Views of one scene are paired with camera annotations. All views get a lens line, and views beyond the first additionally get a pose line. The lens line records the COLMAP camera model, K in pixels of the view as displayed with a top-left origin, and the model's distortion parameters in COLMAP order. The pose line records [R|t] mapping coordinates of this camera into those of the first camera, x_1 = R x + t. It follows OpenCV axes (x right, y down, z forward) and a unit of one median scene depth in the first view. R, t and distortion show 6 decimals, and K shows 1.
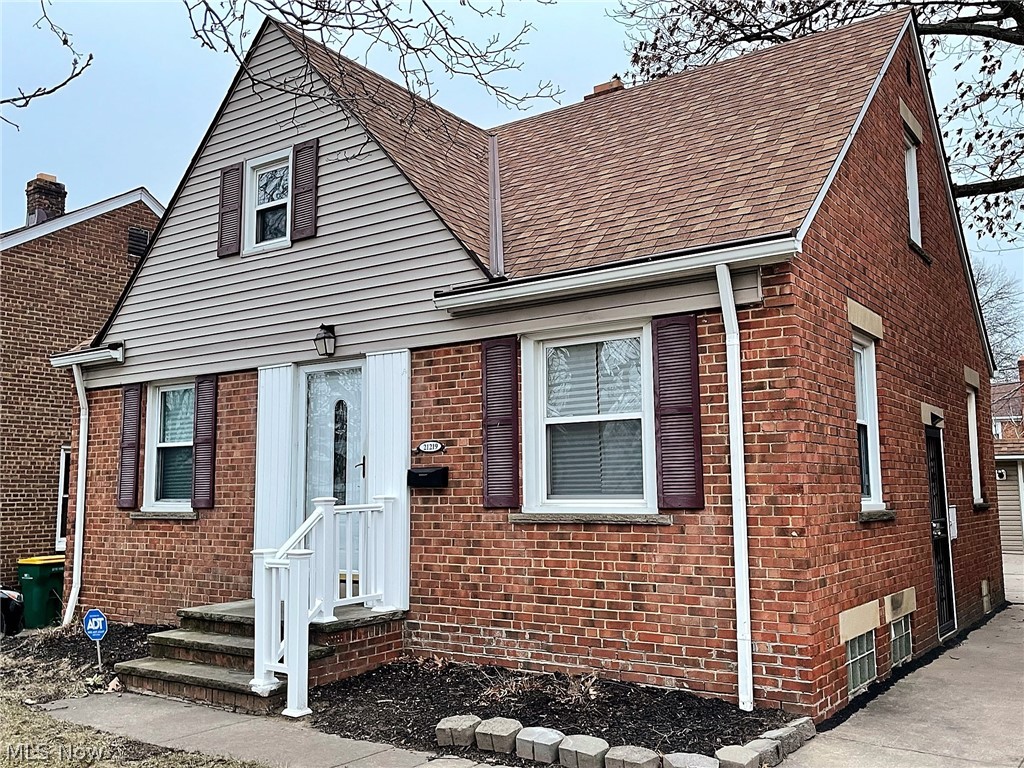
lens RADIAL K [[937.9, 0, 520.2], [0, 937.9, 378.3], [0, 0, 1]] dist [0.028009, 0.000000]
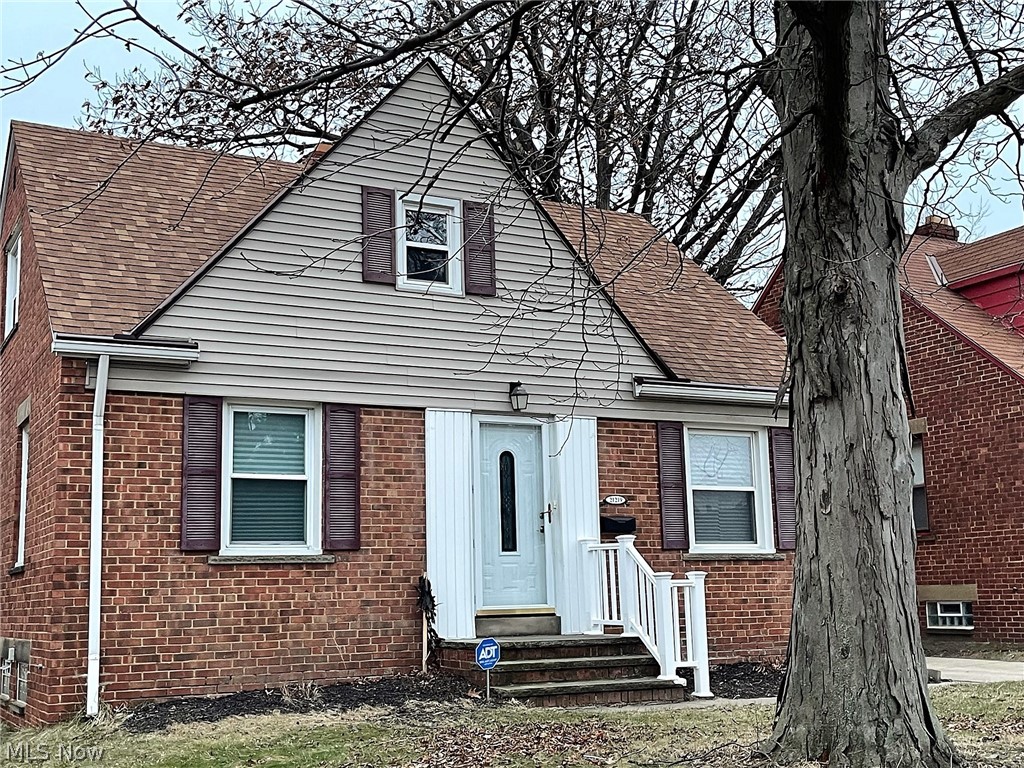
lens RADIAL K [[1257.5, 0, 514.8], [0, 1257.5, 382.0], [0, 0, 1]] dist [0.076436, 0.000000]
pose [[0.451331, 0.148968, 0.879834, -1.639419], [-0.090966, 0.988512, -0.120706, 0.131838], [-0.887708, -0.025556, 0.459697, 0.357888]]
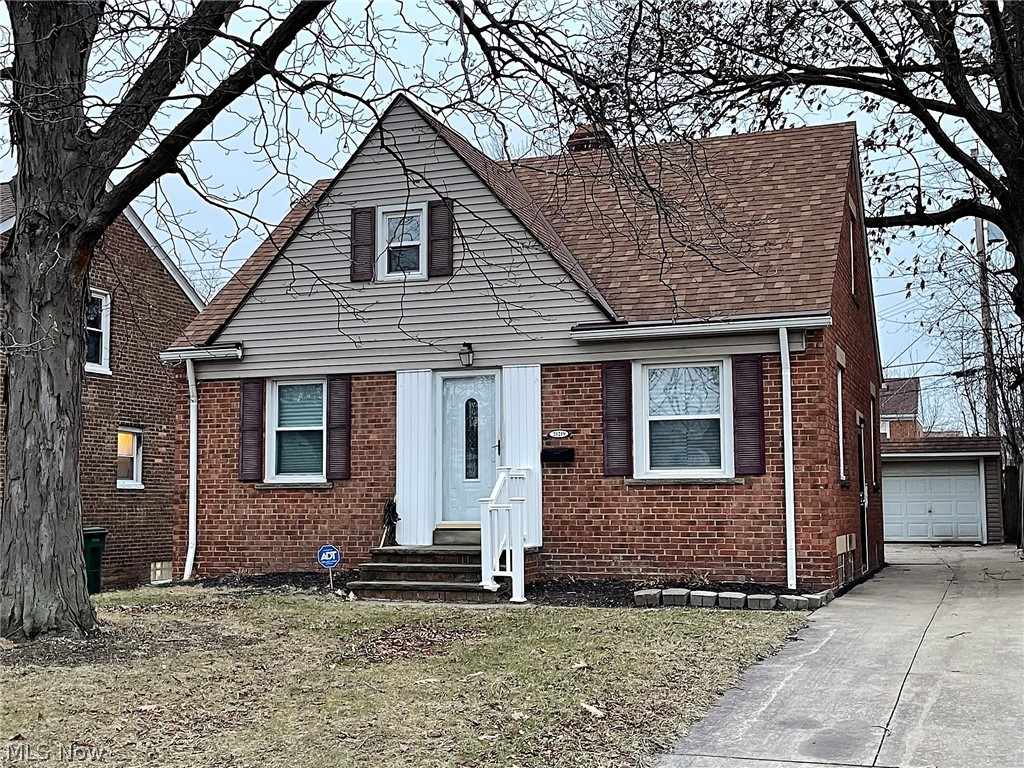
lens RADIAL K [[1257.5, 0, 509.6], [0, 1257.5, 387.3], [0, 0, 1]] dist [0.076436, 0.000000]
pose [[0.969578, 0.028041, 0.243170, -0.639594], [-0.034428, 0.999164, 0.022057, -0.038121], [-0.242348, -0.029757, 0.969733, -0.847773]]
